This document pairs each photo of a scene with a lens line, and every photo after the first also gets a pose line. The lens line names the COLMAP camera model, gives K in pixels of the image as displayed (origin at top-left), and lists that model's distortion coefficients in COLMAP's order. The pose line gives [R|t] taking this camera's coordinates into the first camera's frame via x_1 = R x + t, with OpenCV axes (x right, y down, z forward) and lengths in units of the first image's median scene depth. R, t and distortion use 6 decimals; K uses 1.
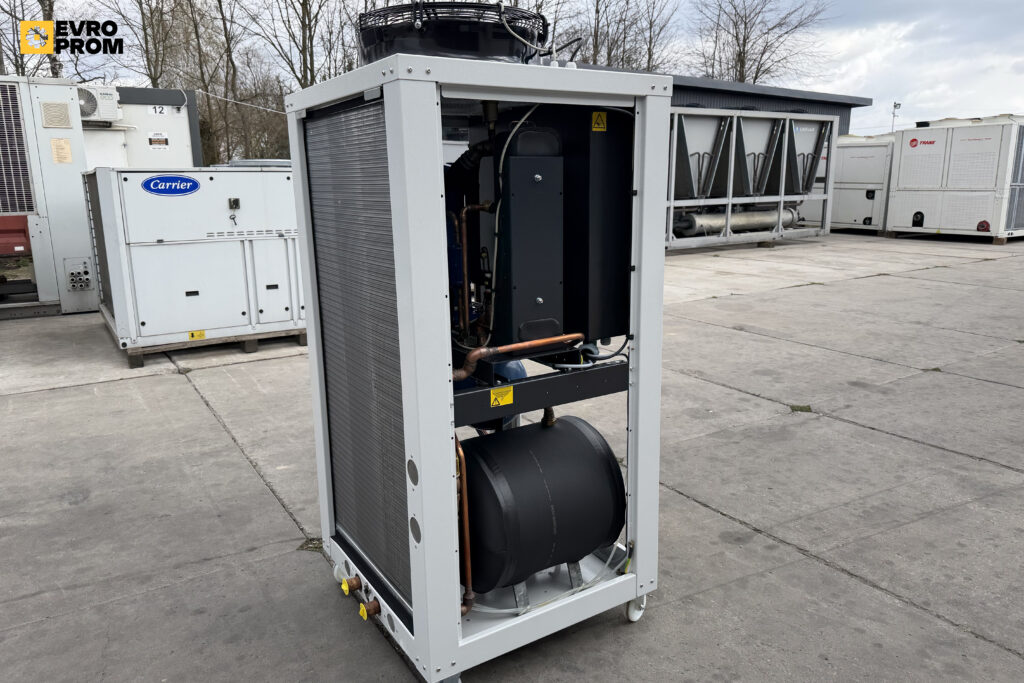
lens RADIAL K [[730.8, 0, 517.3], [0, 730.8, 325.0], [0, 0, 1]] dist [-0.001864, -0.002962]
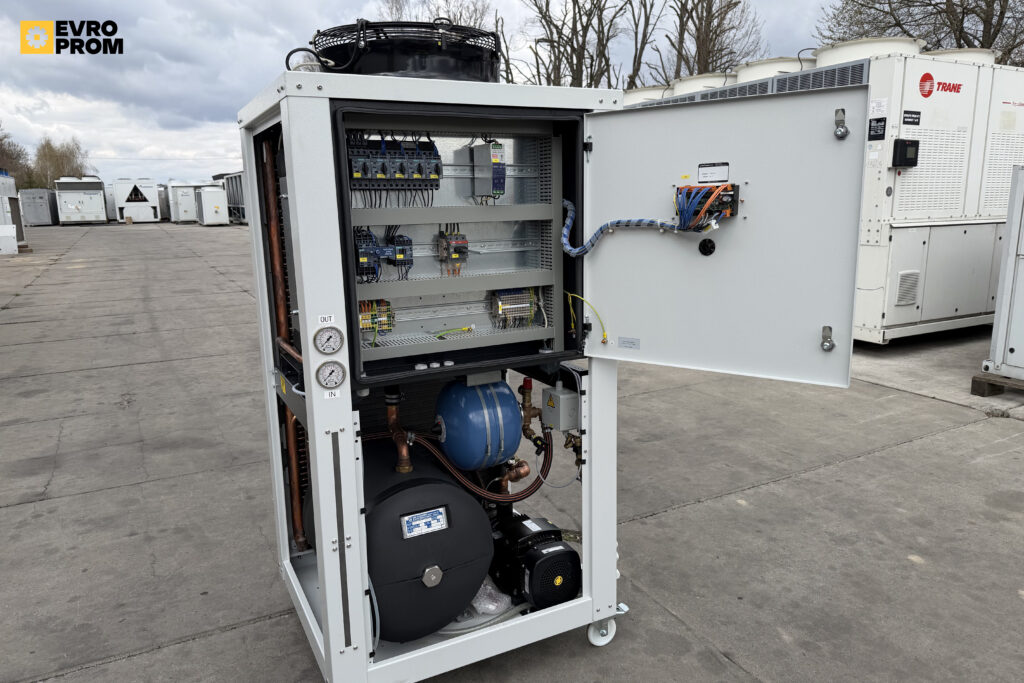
lens RADIAL K [[718.4, 0, 513.6], [0, 718.4, 338.7], [0, 0, 1]] dist [0.078254, -0.107192]
pose [[-0.088909, 0.209324, -0.973796, 0.576458], [-0.177255, 0.958737, 0.222271, -0.161202], [0.980141, 0.192372, -0.048137, 0.761796]]
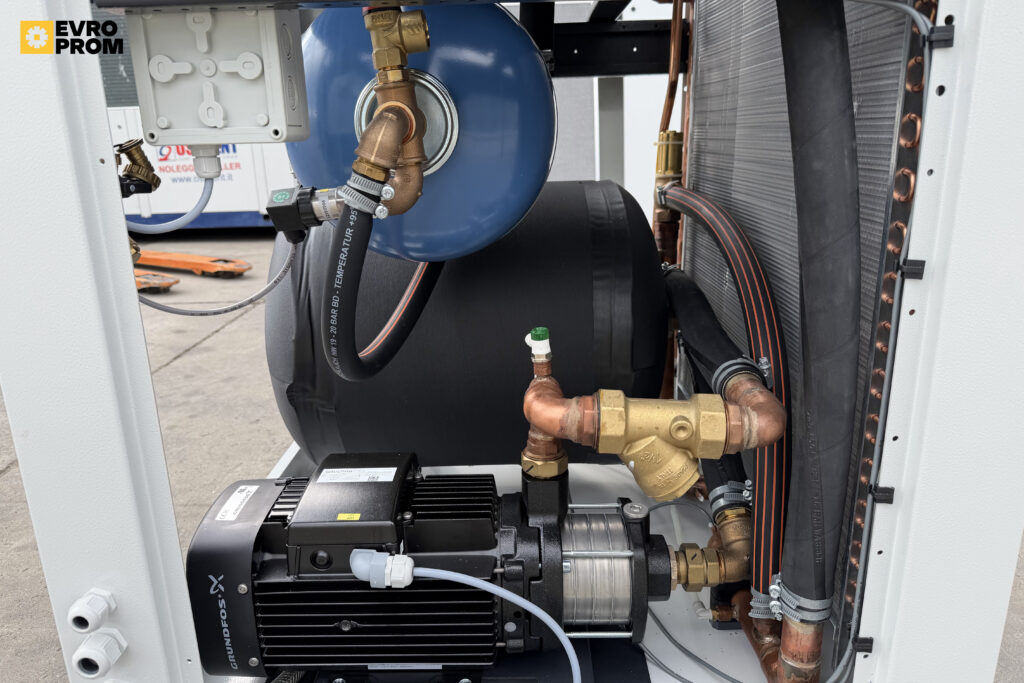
lens RADIAL K [[726.9, 0, 517.9], [0, 726.9, 338.5], [0, 0, 1]] dist [0.010988, -0.030630]
pose [[-0.838736, -0.112728, 0.532742, -0.186910], [0.141495, 0.899615, 0.413125, 0.029629], [-0.525834, 0.421883, -0.738589, 0.894649]]
